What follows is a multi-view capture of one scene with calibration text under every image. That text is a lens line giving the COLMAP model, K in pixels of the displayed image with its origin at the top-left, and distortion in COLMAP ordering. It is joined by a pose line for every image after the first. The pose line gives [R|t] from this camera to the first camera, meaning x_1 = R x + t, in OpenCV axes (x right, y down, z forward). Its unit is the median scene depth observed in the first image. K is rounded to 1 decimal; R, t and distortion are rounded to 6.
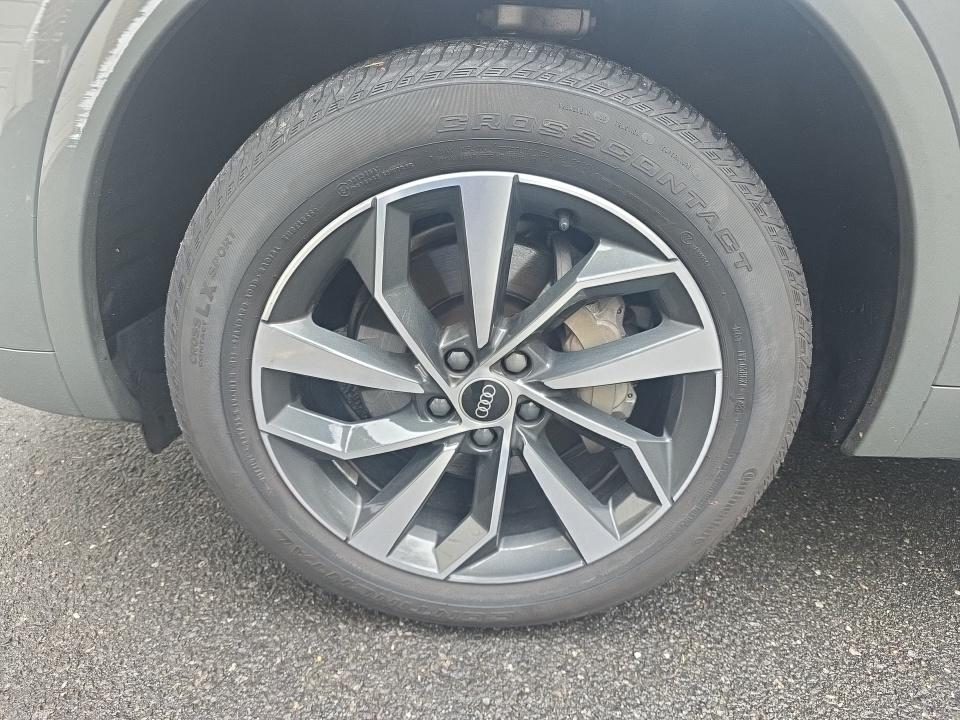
lens RADIAL K [[646.7, 0, 480.0], [0, 646.7, 360.0], [0, 0, 1]] dist [0.027244, -0.027135]
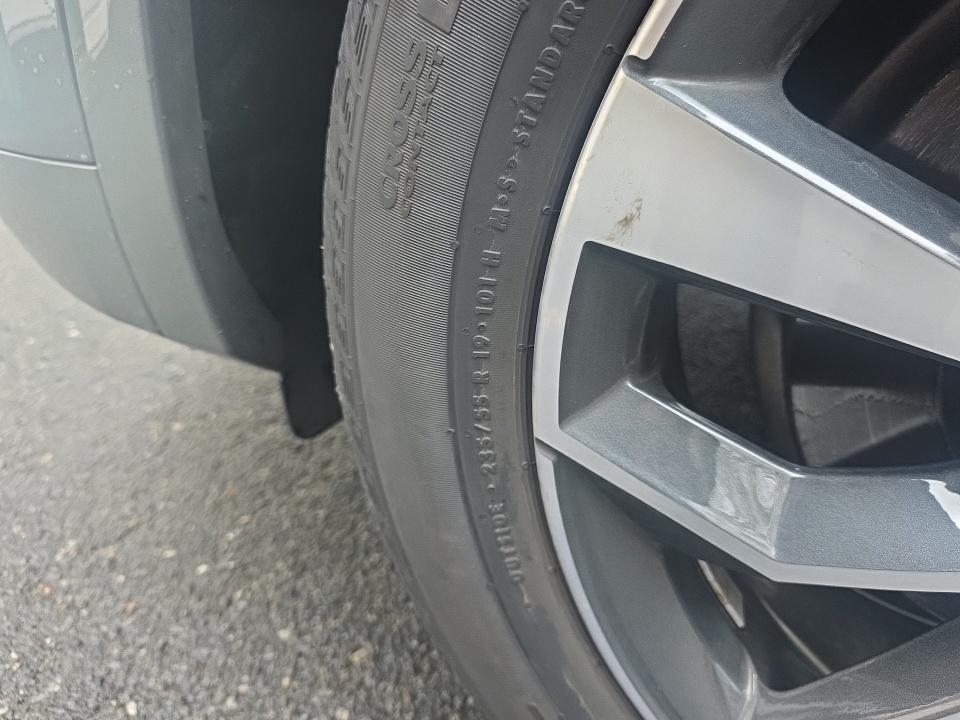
lens RADIAL K [[646.7, 0, 480.0], [0, 646.7, 360.0], [0, 0, 1]] dist [0.027244, -0.027135]
pose [[0.937984, 0.153544, -0.310822, -0.221924], [-0.156142, 0.987594, 0.016667, 0.054410], [0.309525, 0.032899, 0.950322, 0.552401]]
